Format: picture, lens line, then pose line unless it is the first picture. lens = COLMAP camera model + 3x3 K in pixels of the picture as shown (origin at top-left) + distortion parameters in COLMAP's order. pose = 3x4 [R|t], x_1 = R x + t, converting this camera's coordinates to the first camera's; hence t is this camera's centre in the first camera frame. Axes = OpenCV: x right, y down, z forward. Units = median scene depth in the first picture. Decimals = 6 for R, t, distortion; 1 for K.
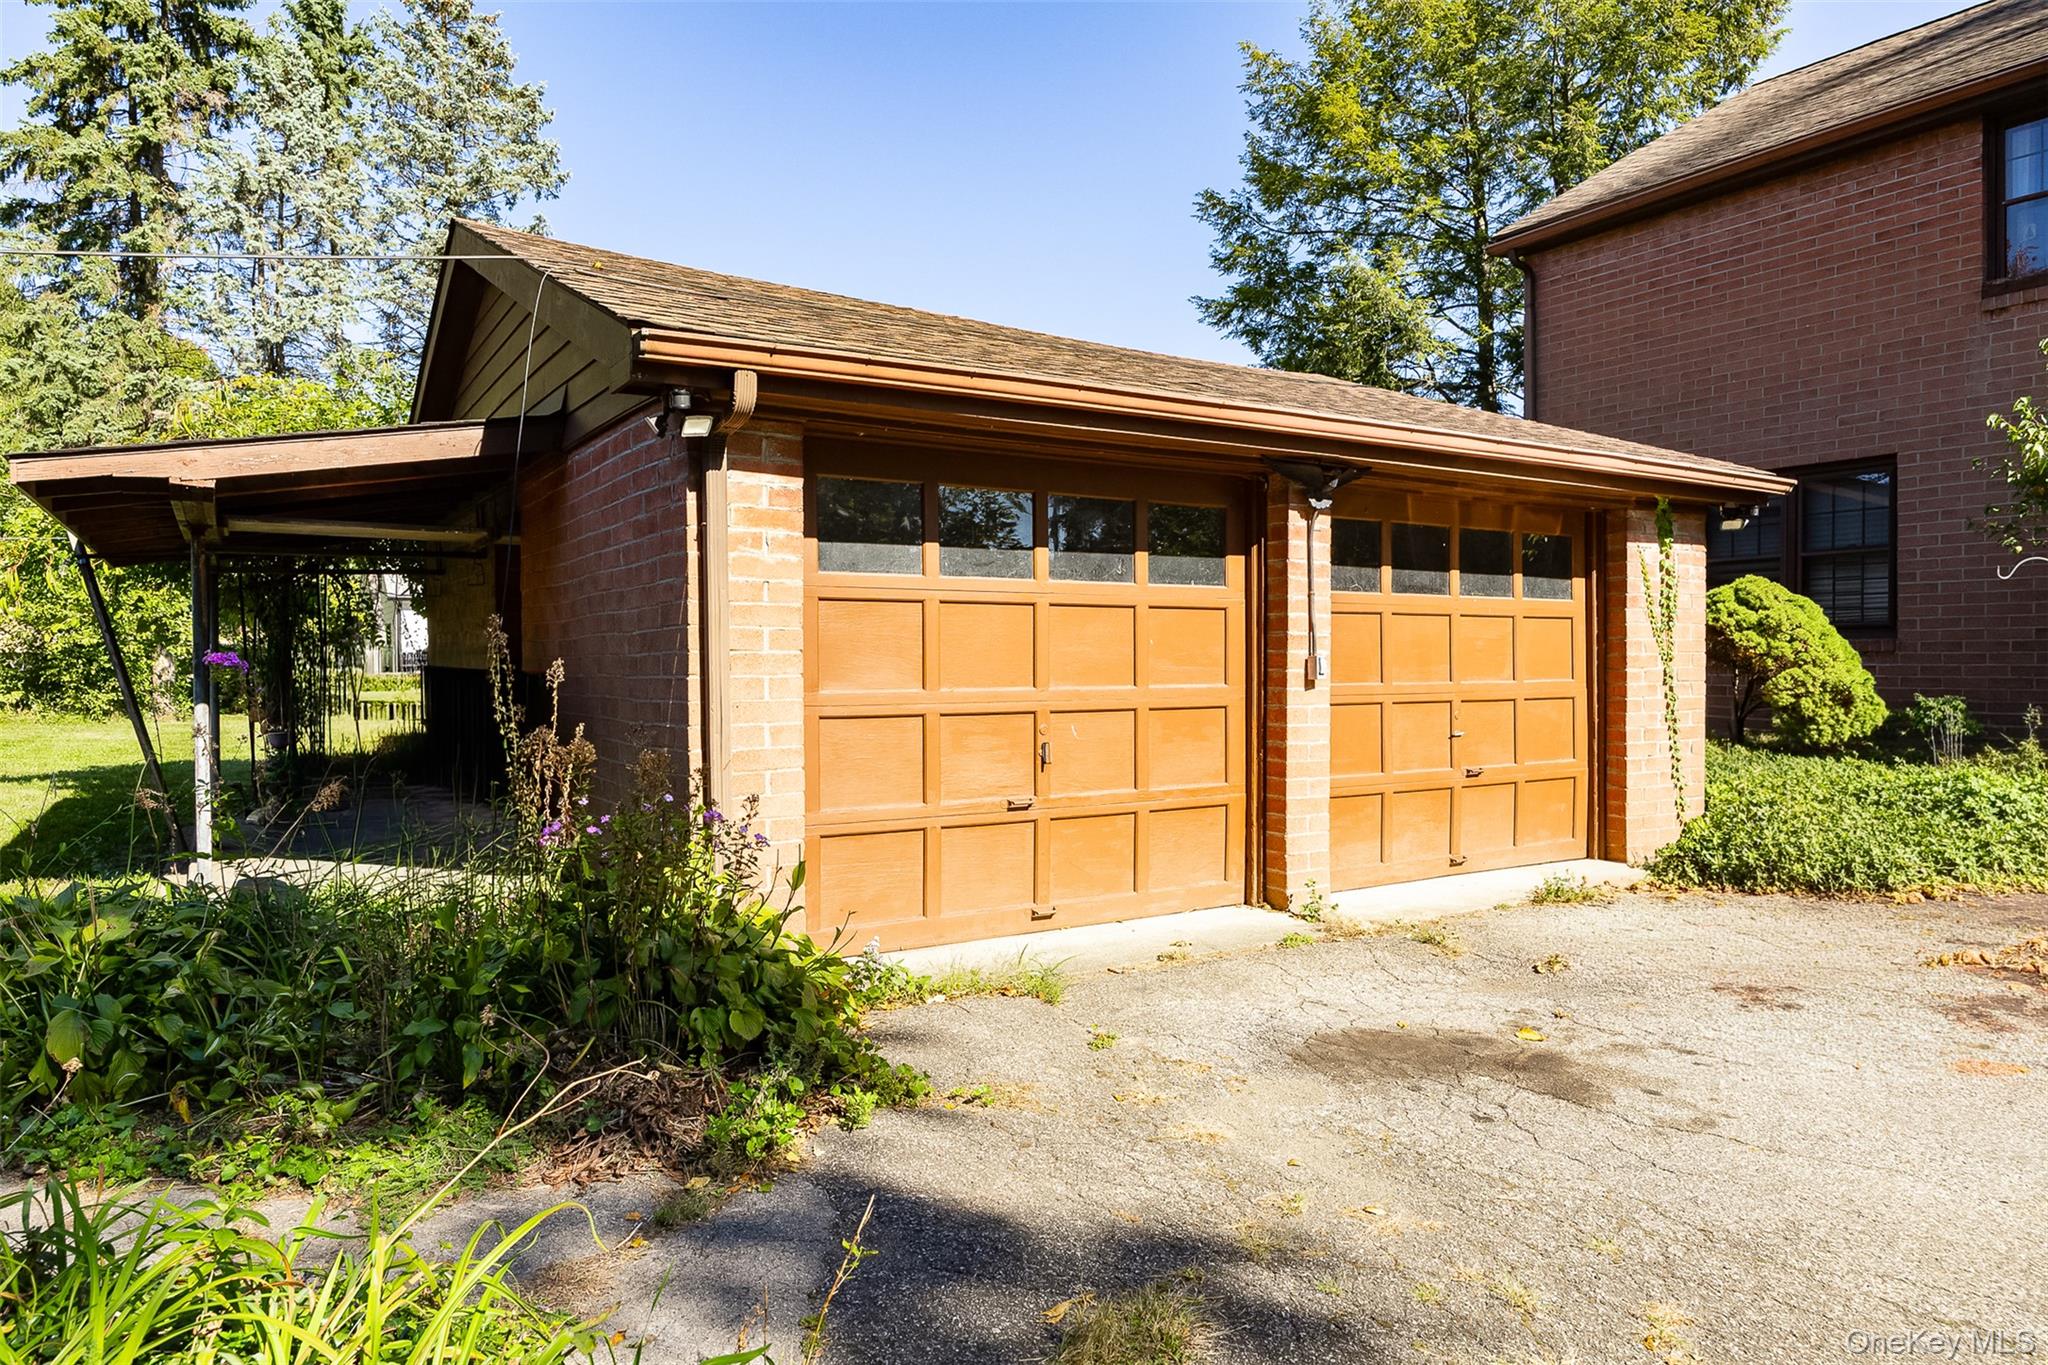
lens RADIAL K [[1274.0, 0, 1003.3], [0, 1274.0, 674.6], [0, 0, 1]] dist [-0.006771, 0.003550]
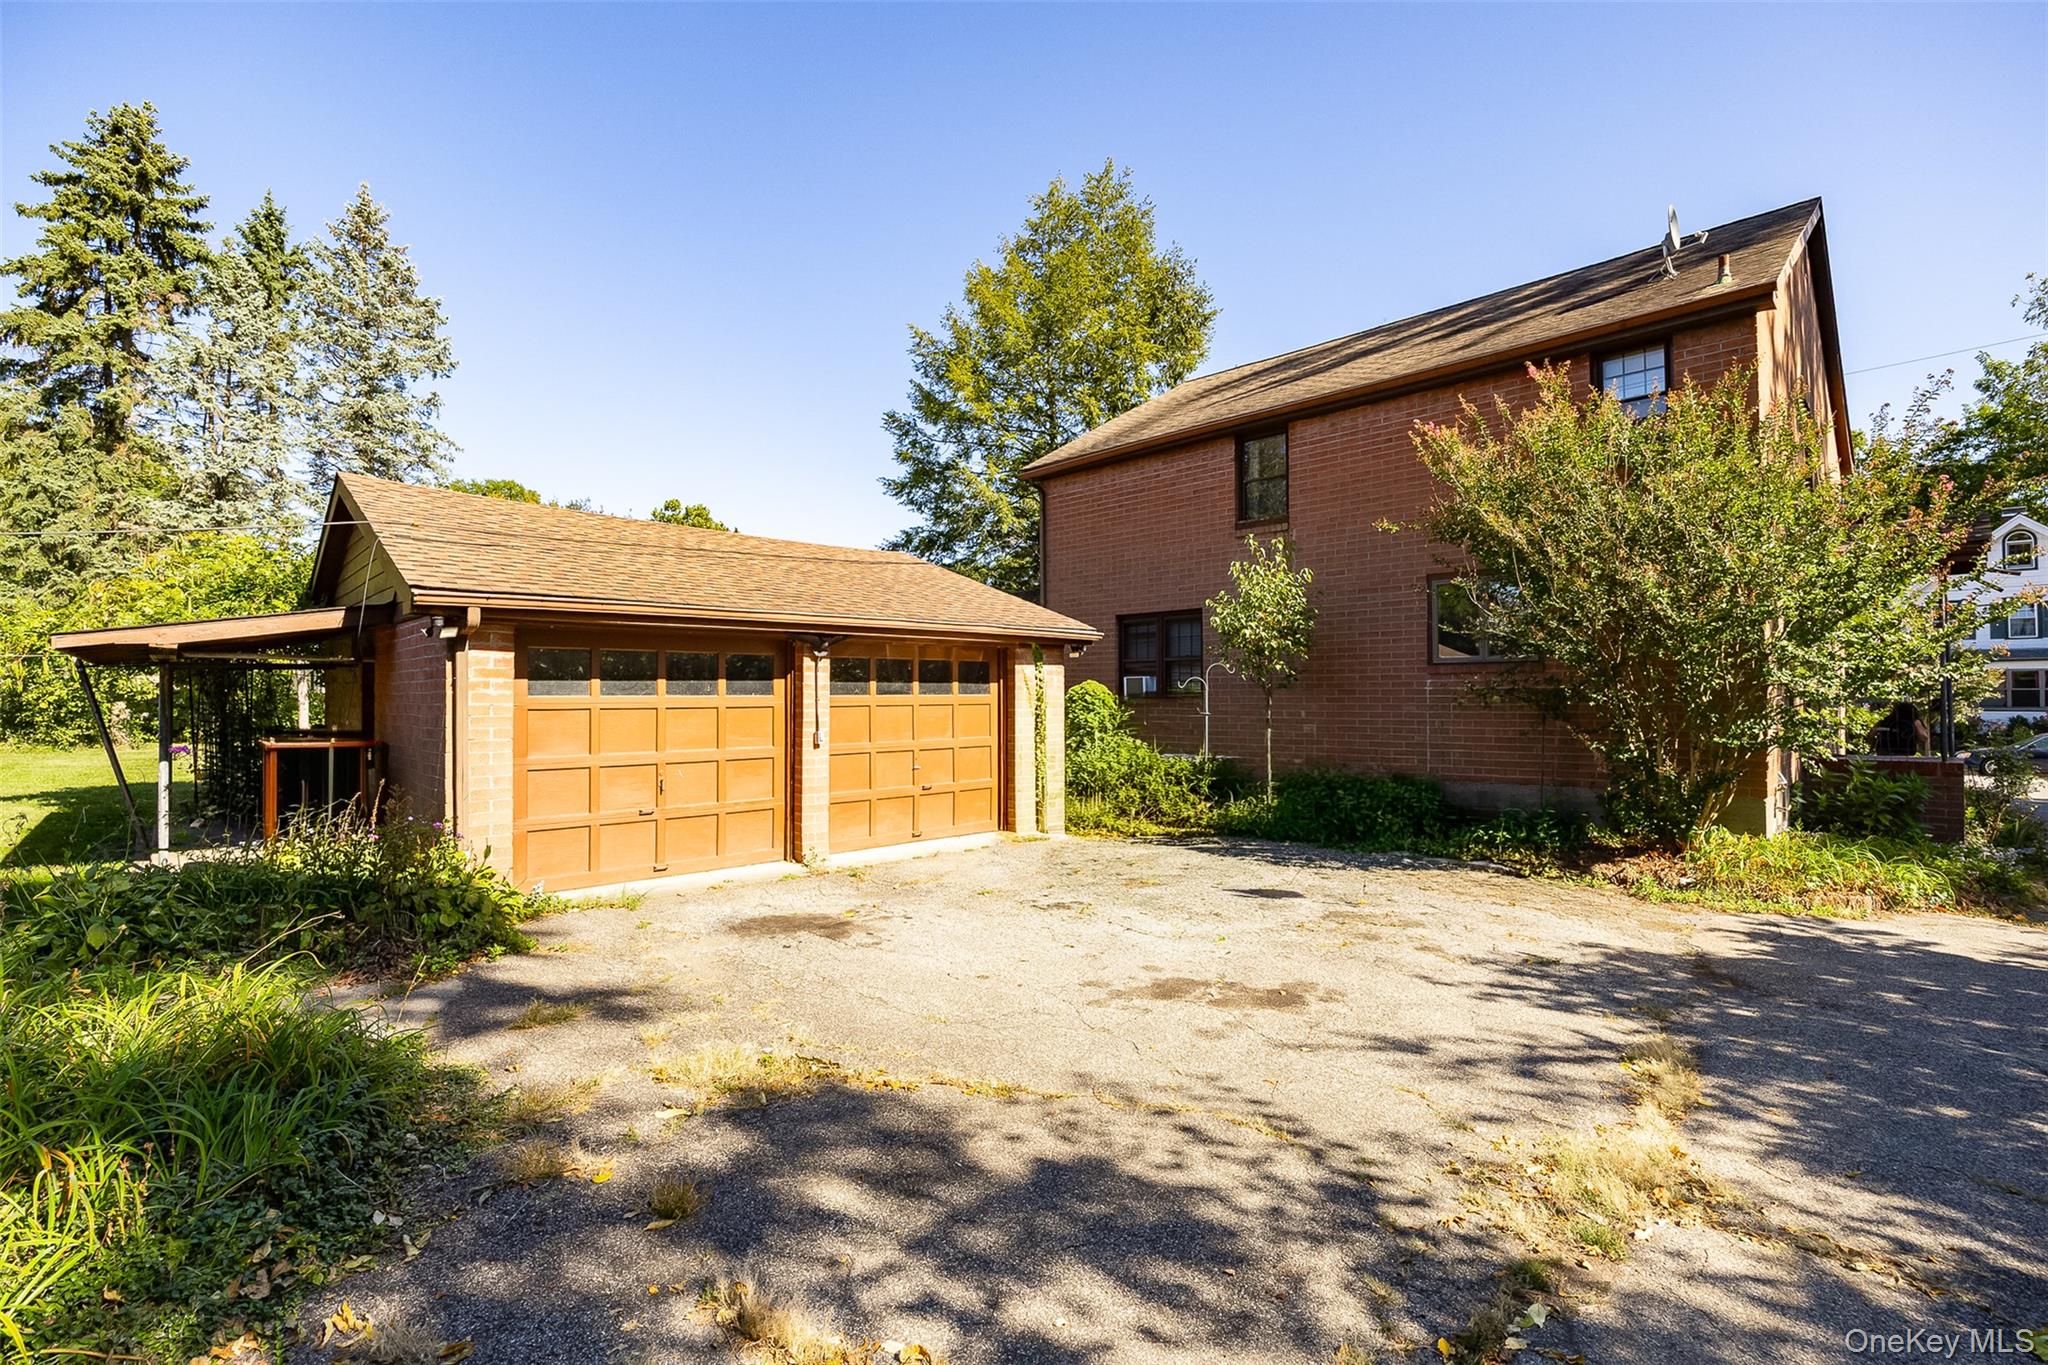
lens RADIAL K [[914.3, 0, 1002.3], [0, 914.3, 674.5], [0, 0, 1]] dist [-0.013115, 0.002331]
pose [[0.981272, 0.007528, 0.192478, 0.212725], [-0.002259, 0.999617, -0.027584, -0.054137], [-0.192612, 0.026633, 0.980914, -0.365917]]
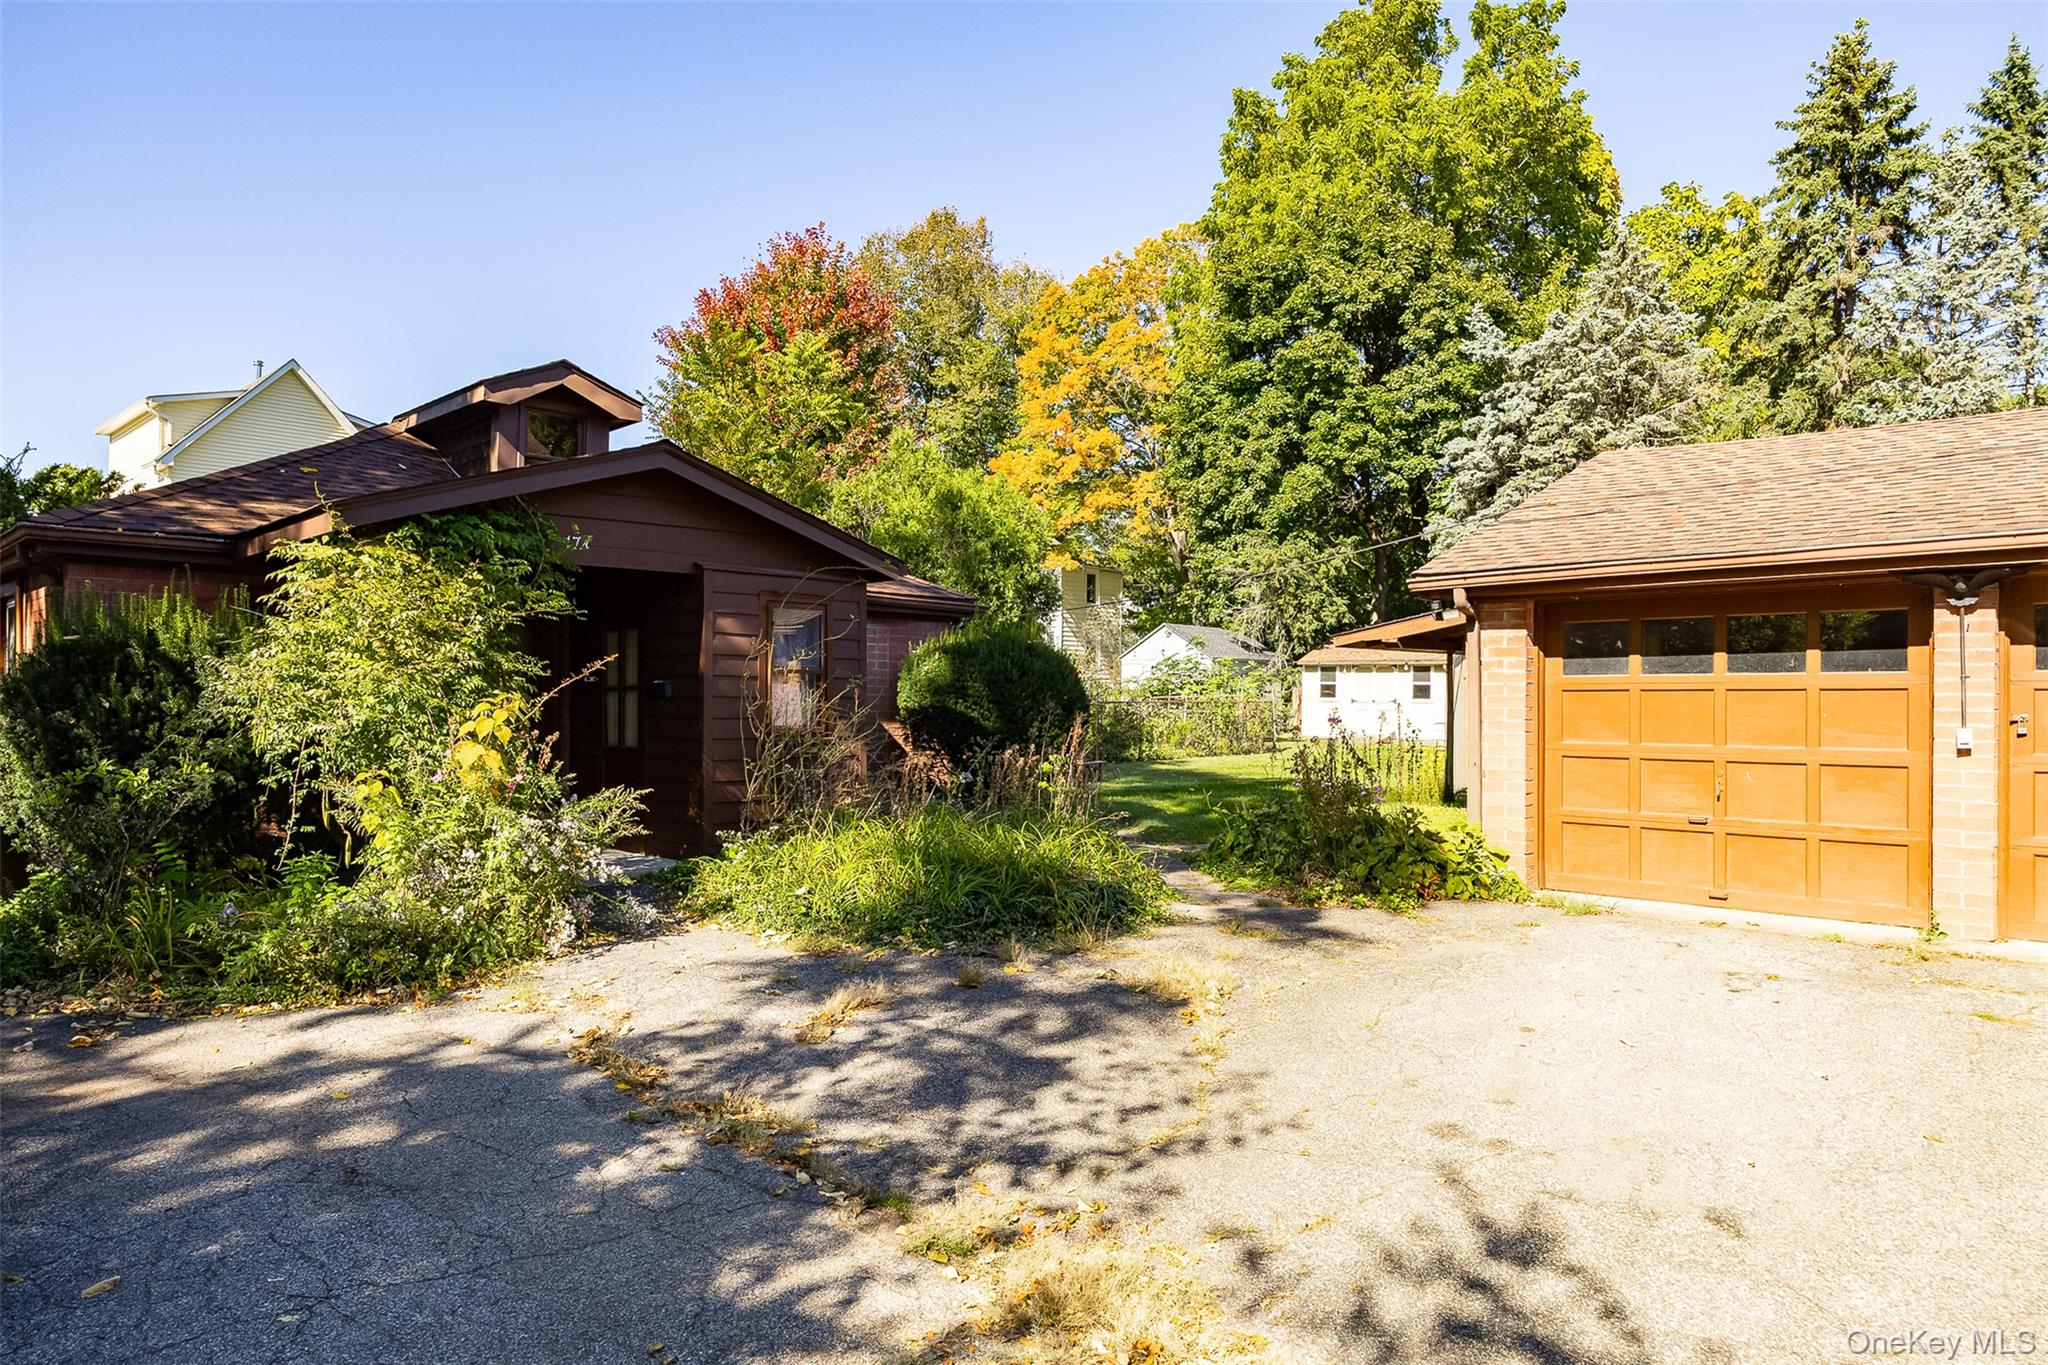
lens RADIAL K [[1274.0, 0, 1048.8], [0, 1274.0, 713.8], [0, 0, 1]] dist [-0.006771, 0.003550]
pose [[0.240929, 0.014712, -0.970431, 1.014212], [-0.011404, 0.999859, 0.012327, -0.028483], [0.970476, 0.008096, 0.241063, -0.103105]]
